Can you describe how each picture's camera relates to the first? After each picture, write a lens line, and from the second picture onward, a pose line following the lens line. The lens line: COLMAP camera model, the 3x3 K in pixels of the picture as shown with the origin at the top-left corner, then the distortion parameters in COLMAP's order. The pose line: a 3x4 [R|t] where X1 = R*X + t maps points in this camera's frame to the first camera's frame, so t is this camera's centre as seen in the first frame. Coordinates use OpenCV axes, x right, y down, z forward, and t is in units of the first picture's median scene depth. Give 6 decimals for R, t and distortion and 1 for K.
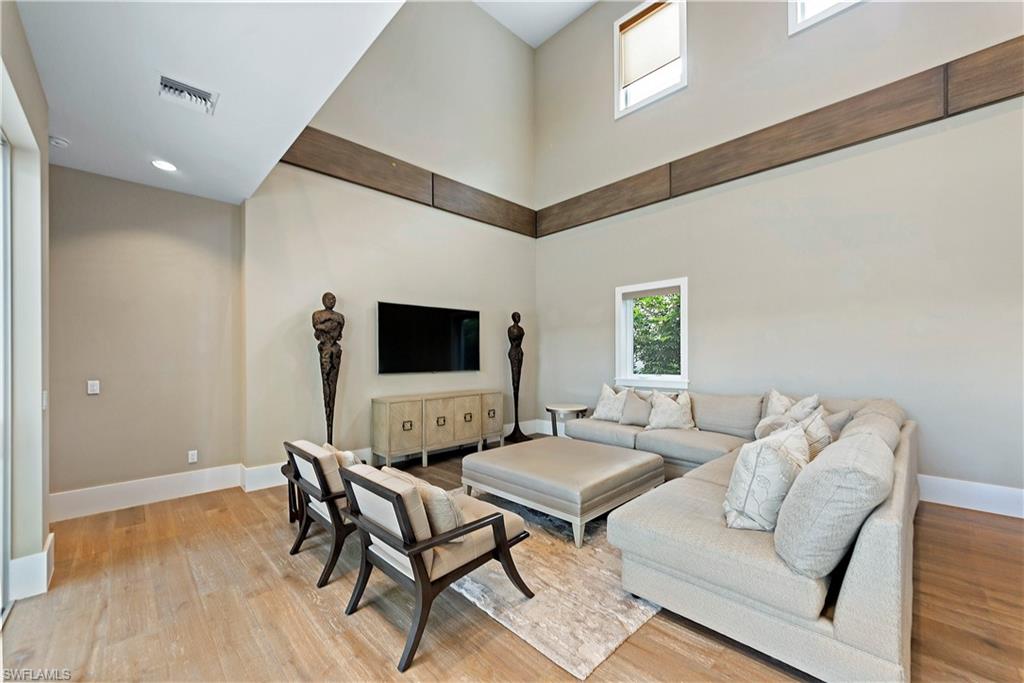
lens RADIAL K [[410.5, 0, 512.8], [0, 410.5, 354.6], [0, 0, 1]] dist [-0.000970, -0.000471]
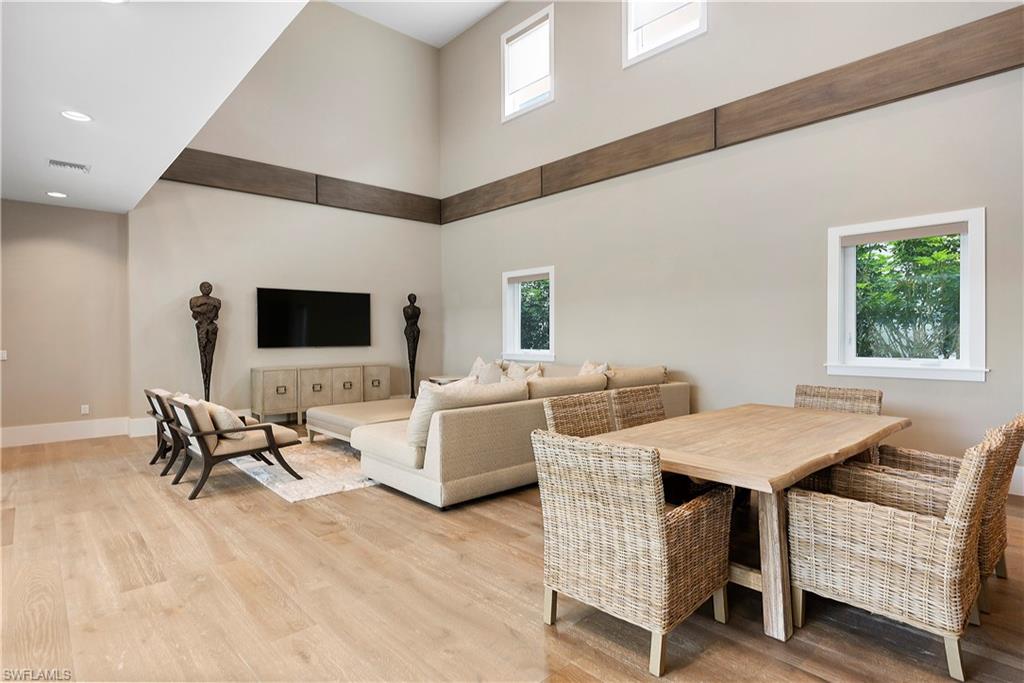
lens RADIAL K [[451.5, 0, 535.9], [0, 451.5, 337.5], [0, 0, 1]] dist [-0.001067, 0.000248]
pose [[0.996289, -0.000210, 0.086070, 0.337770], [-0.000750, 0.999938, 0.011112, 0.001667], [-0.086067, -0.011135, 0.996227, -0.354088]]
